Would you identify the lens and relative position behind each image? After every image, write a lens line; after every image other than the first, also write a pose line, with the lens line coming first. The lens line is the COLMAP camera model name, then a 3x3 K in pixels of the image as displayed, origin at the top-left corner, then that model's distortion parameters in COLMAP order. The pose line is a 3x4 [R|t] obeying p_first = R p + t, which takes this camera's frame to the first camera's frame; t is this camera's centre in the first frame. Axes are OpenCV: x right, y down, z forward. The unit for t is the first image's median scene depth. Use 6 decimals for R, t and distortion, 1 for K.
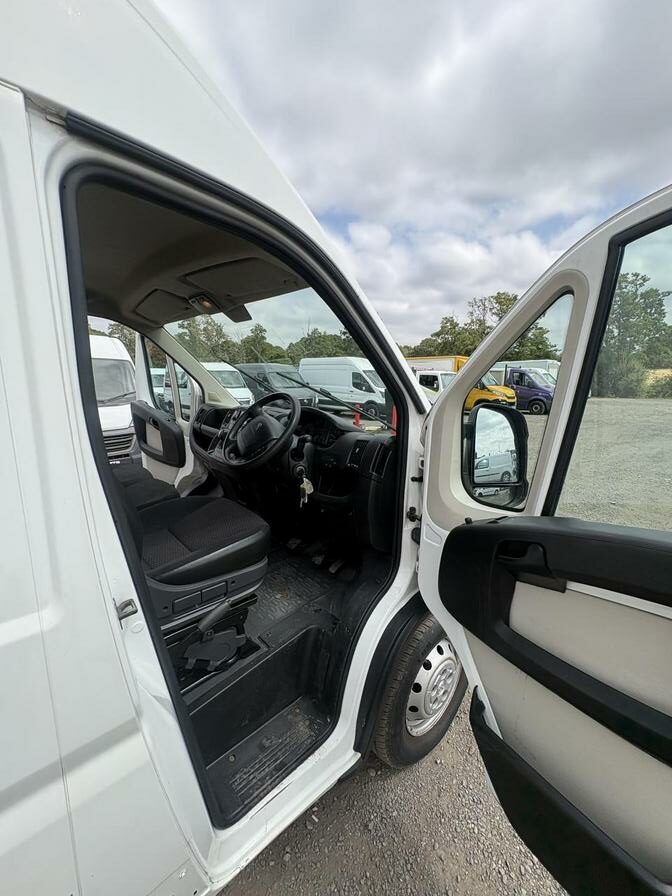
lens RADIAL K [[359.4, 0, 334.6], [0, 359.4, 447.7], [0, 0, 1]] dist [-0.000516, 0.000708]
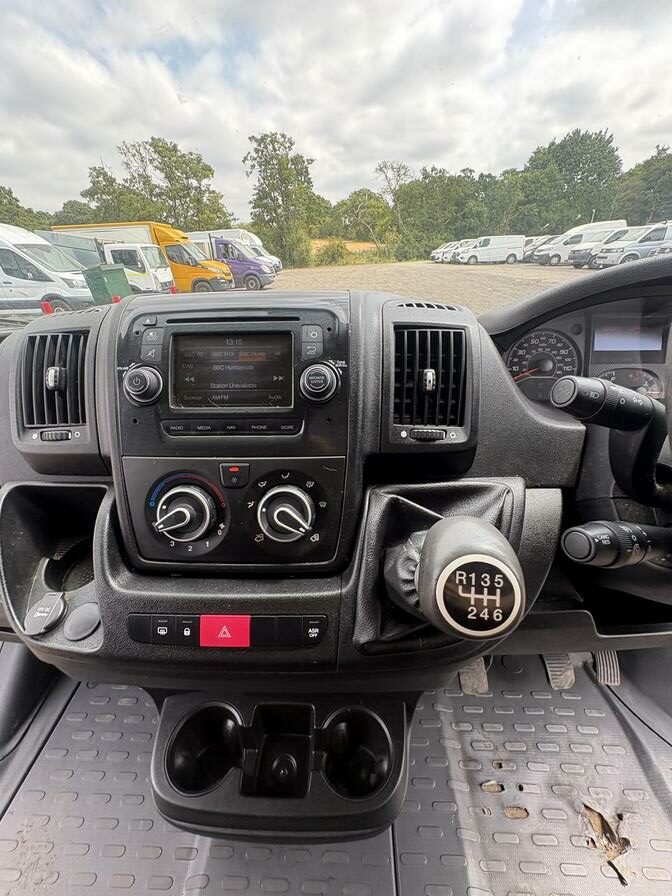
lens RADIAL K [[359.4, 0, 334.6], [0, 359.4, 447.7], [0, 0, 1]] dist [-0.000516, 0.000708]
pose [[0.700783, -0.372859, 0.608177, -0.016918], [0.177206, 0.916799, 0.357880, -0.005671], [-0.691015, -0.143024, 0.708550, 0.043340]]
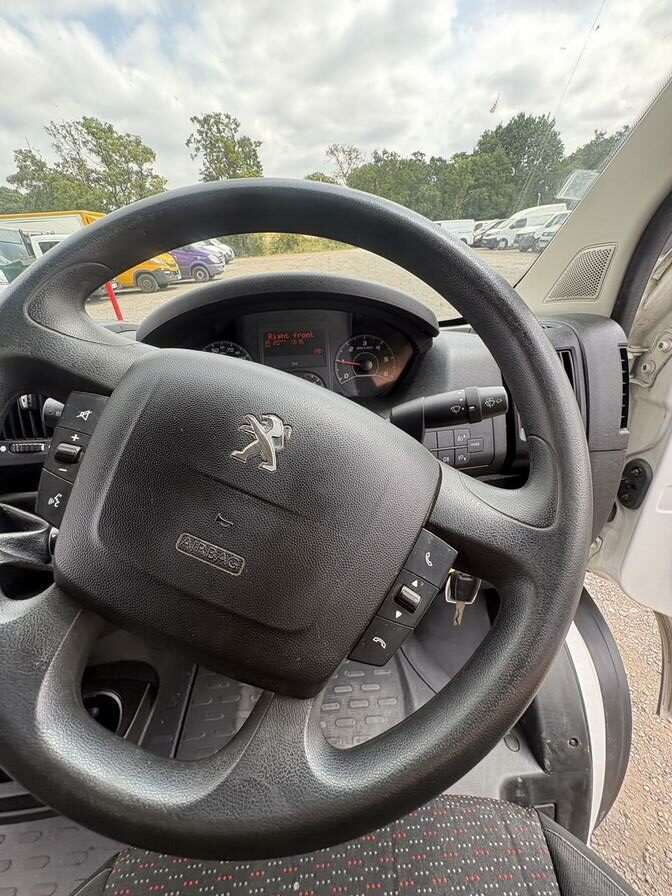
lens RADIAL K [[359.4, 0, 335.0], [0, 359.4, 450.4], [0, 0, 1]] dist [-0.002189, 0.000265]
pose [[0.625469, -0.435516, 0.647390, -0.010946], [0.202655, 0.891925, 0.404228, -0.004188], [-0.753471, -0.121635, 0.646132, 0.034236]]
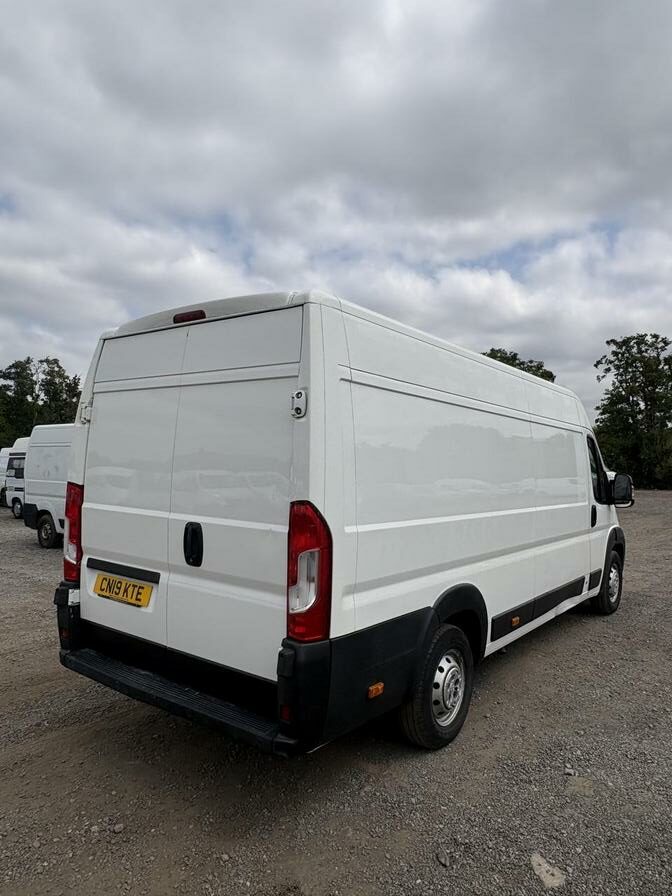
lens RADIAL K [[609.7, 0, 339.9], [0, 609.7, 450.6], [0, 0, 1]] dist [0.001001, -0.000735]
pose [[0.983486, 0.009289, 0.180744, -0.091342], [0.028430, 0.978354, -0.204977, 0.023435], [-0.178735, 0.206731, 0.961933, -0.123663]]
